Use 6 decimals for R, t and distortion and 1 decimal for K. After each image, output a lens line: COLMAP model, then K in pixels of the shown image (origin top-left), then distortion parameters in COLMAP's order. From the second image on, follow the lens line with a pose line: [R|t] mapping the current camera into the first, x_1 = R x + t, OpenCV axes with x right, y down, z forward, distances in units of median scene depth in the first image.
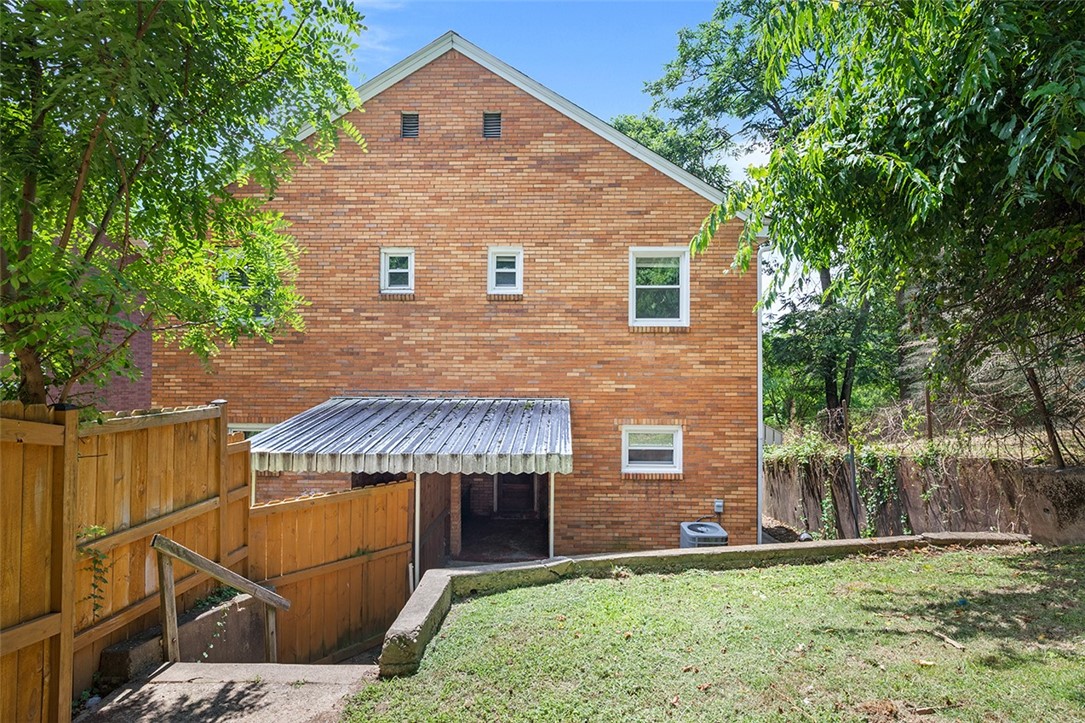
lens RADIAL K [[534.0, 0, 545.6], [0, 534.0, 366.0], [0, 0, 1]] dist [-0.000637, 0.000693]
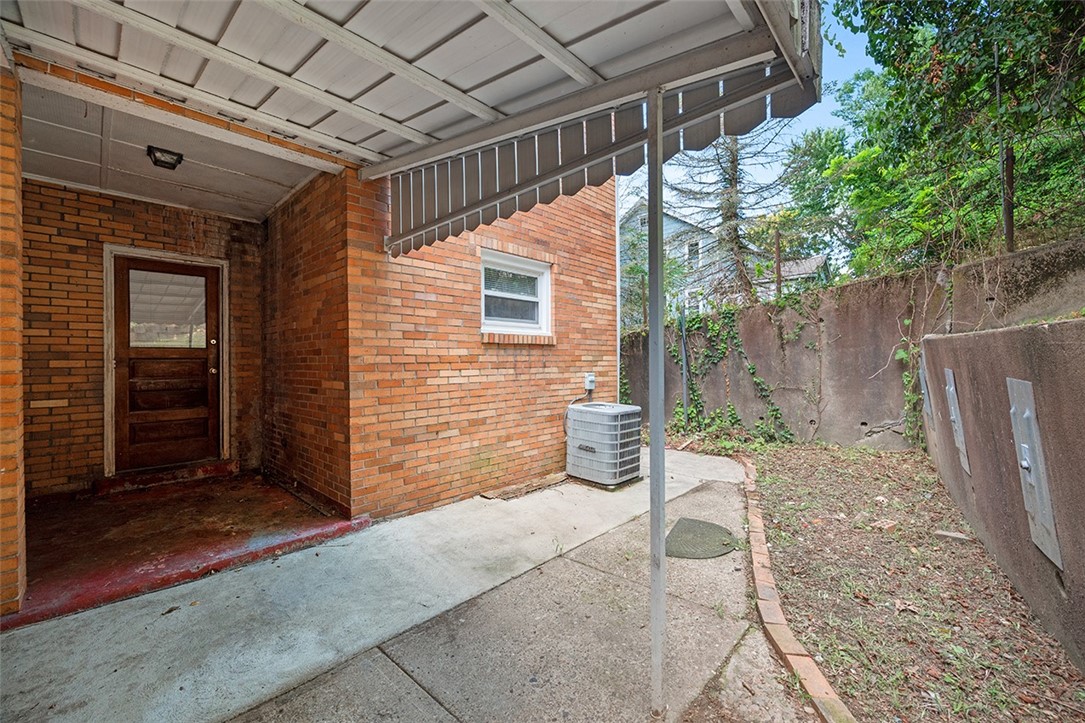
lens RADIAL K [[430.5, 0, 545.6], [0, 430.5, 361.5], [0, 0, 1]] dist [-0.000200, 0.000281]
pose [[0.668599, -0.011612, 0.743532, -0.147657], [0.004135, 0.999921, 0.011898, 0.225825], [-0.743612, -0.004880, 0.668594, 0.649432]]
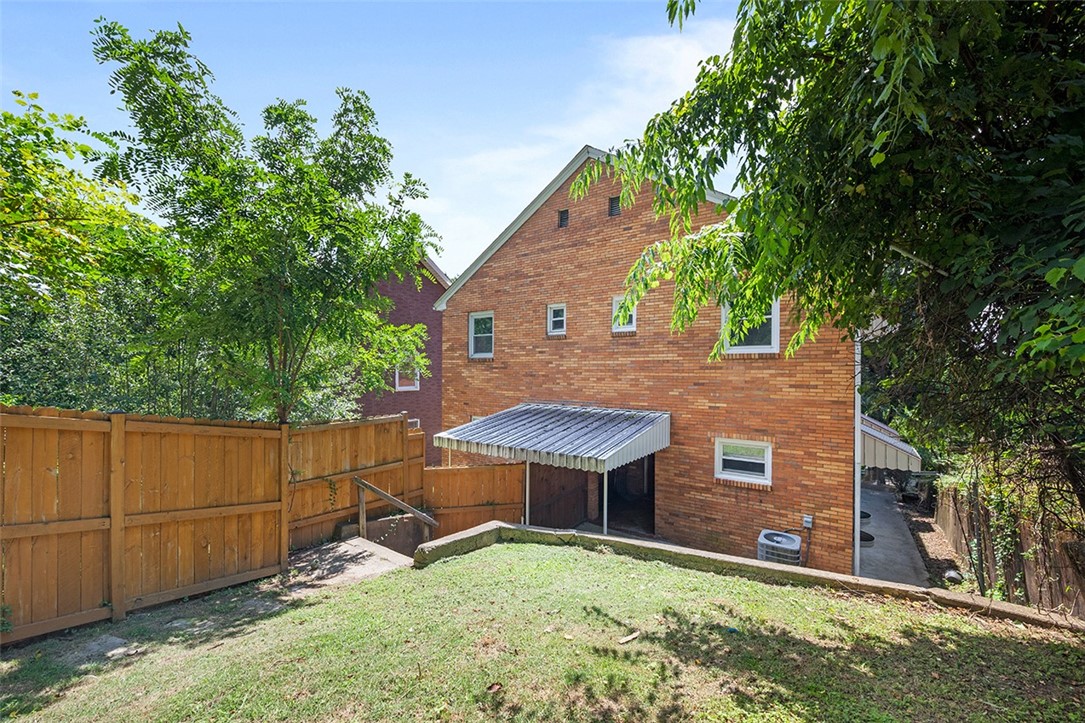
lens RADIAL K [[430.5, 0, 542.6], [0, 430.5, 367.9], [0, 0, 1]] dist [-0.000200, 0.000281]
pose [[0.824997, -0.003605, -0.565125, 0.370339], [0.009326, 0.999930, 0.007236, -0.054444], [0.565060, -0.011239, 0.824973, -0.002799]]
